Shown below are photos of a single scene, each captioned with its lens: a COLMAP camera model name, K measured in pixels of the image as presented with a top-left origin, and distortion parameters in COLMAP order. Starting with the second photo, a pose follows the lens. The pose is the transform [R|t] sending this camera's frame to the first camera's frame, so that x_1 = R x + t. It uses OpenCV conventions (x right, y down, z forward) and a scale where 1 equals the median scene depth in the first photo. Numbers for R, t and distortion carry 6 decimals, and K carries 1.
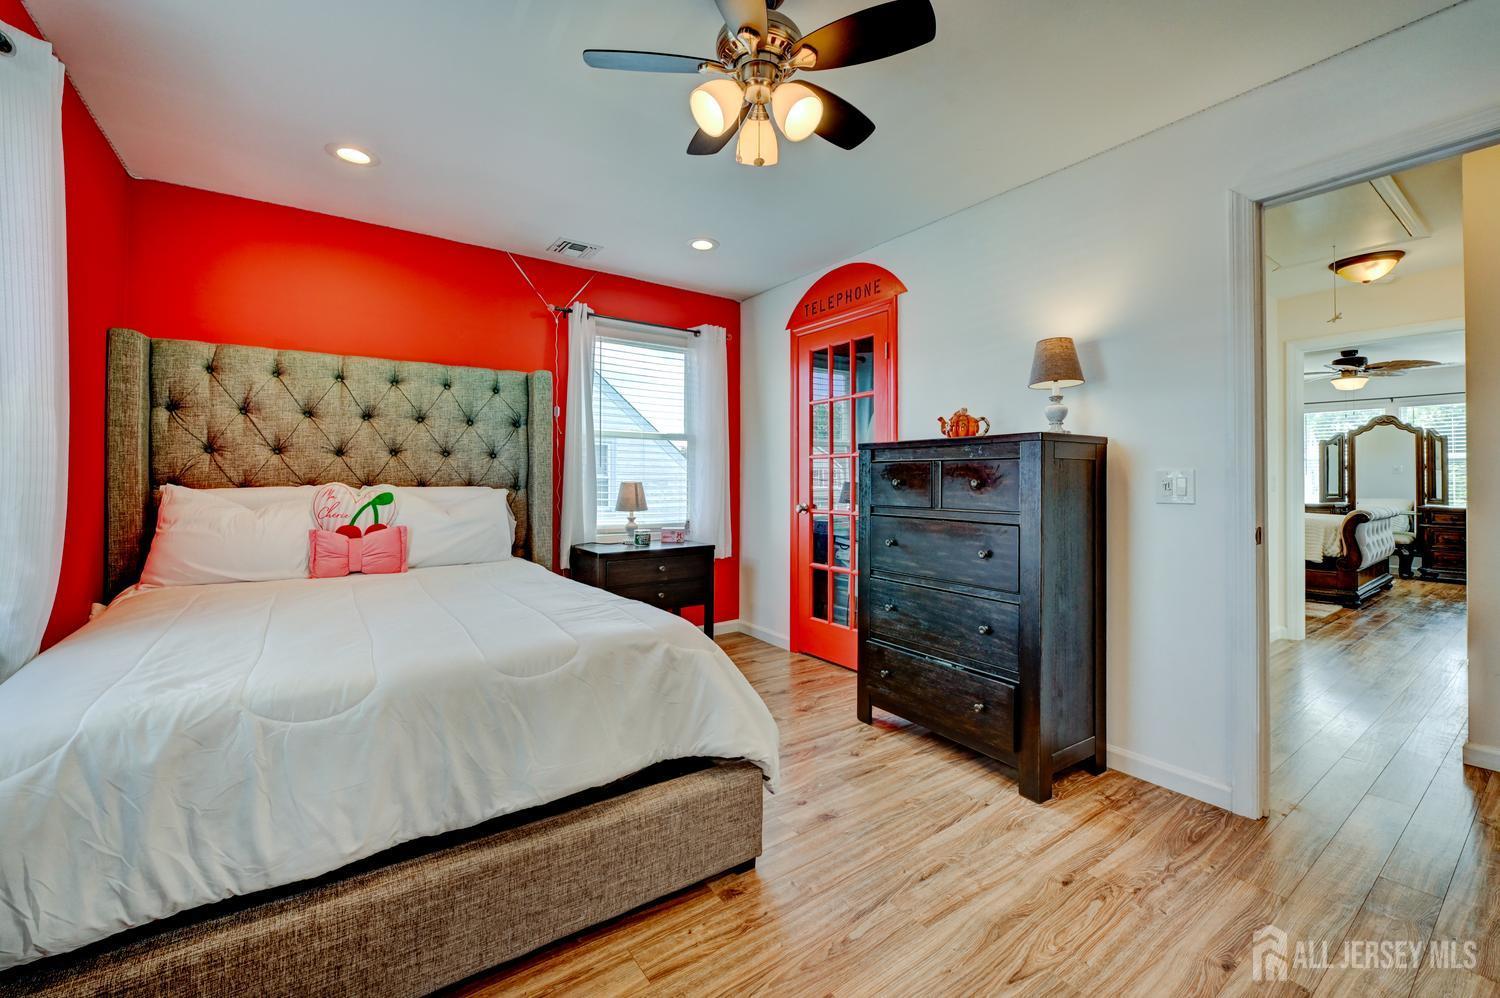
lens RADIAL K [[614.9, 0, 752.0], [0, 614.9, 463.9], [0, 0, 1]] dist [-0.006314, -0.000271]
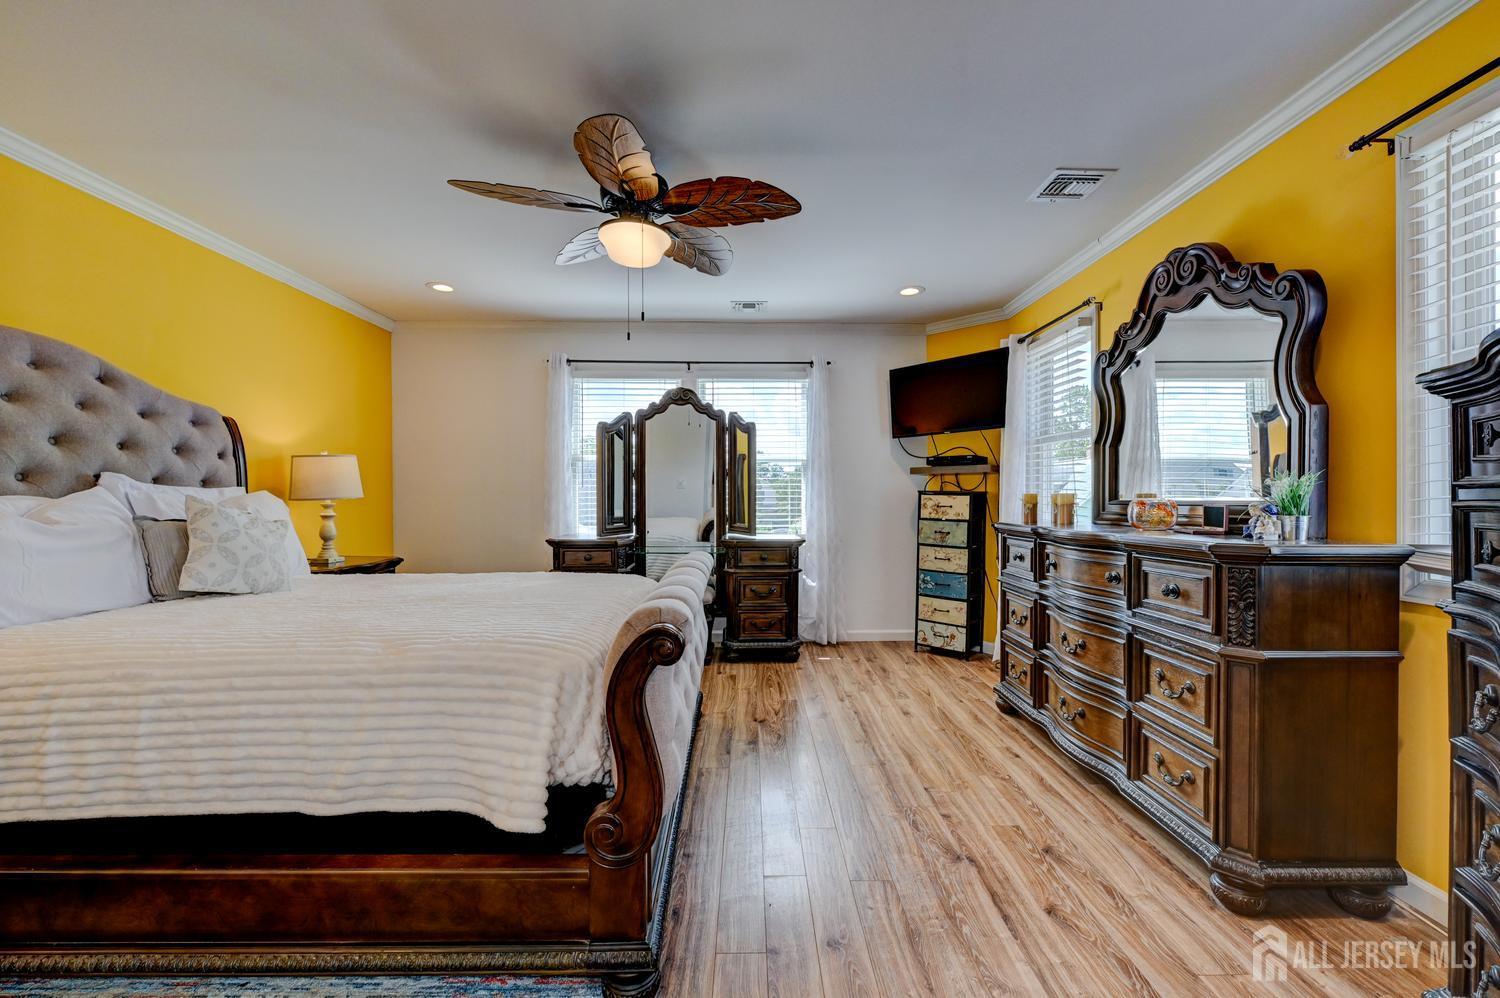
lens RADIAL K [[590.9, 0, 753.5], [0, 590.9, 501.5], [0, 0, 1]] dist [-0.002416, -0.000767]
pose [[0.573216, -0.014232, 0.819281, 0.613876], [-0.008488, 0.999692, 0.023305, 0.018877], [-0.819360, -0.020313, 0.572919, 0.621653]]
